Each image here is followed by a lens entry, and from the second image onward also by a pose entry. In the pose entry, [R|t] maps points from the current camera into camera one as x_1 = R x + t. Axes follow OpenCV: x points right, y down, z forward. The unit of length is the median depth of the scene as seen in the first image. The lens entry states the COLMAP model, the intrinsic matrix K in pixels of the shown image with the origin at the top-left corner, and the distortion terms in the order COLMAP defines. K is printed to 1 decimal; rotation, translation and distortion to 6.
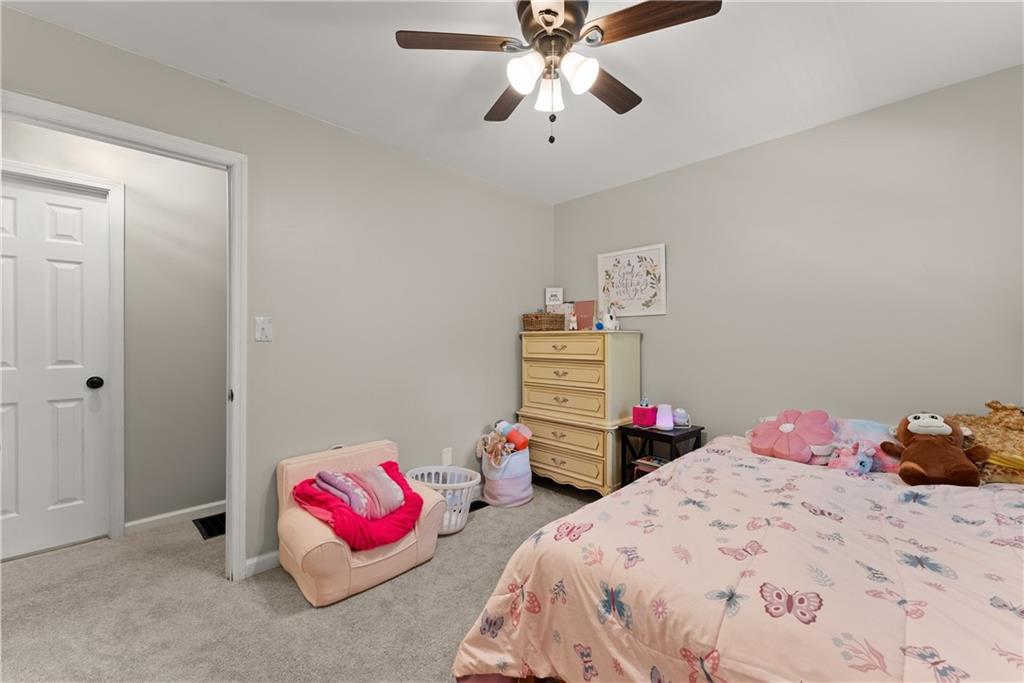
lens RADIAL K [[412.6, 0, 512.0], [0, 412.6, 341.5], [0, 0, 1]] dist [-0.000839, -0.000090]
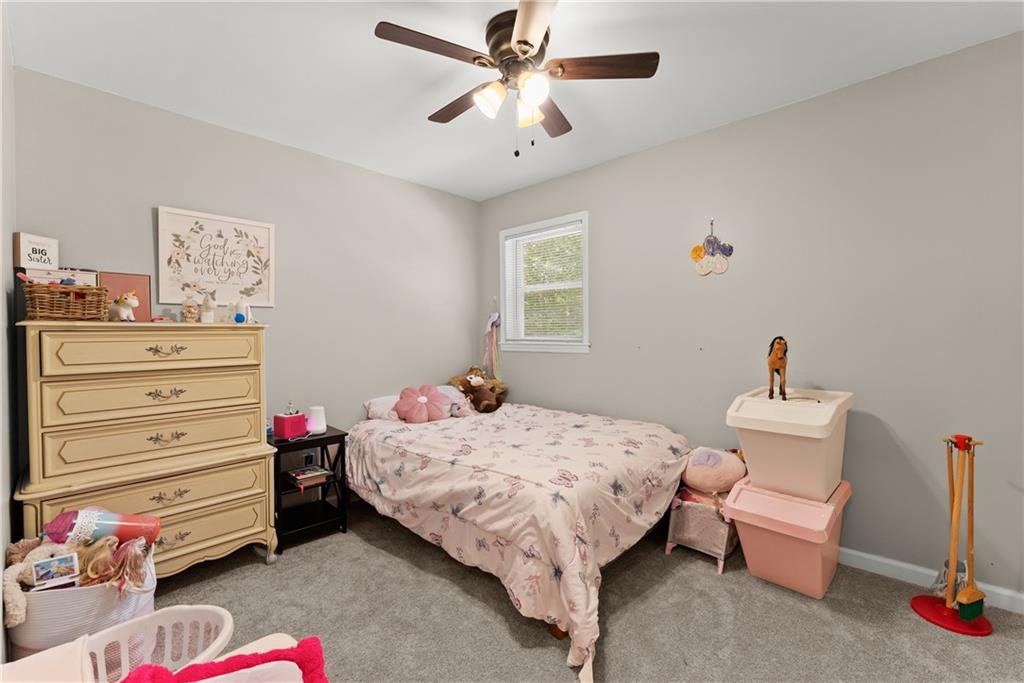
lens RADIAL K [[426.0, 0, 512.0], [0, 426.0, 341.5], [0, 0, 1]] dist [-0.000158, 0.000045]
pose [[-0.027964, -0.015101, 0.999495, -0.514729], [0.014221, 0.999779, 0.015503, -0.000607], [-0.999508, 0.014647, -0.027743, 0.512164]]
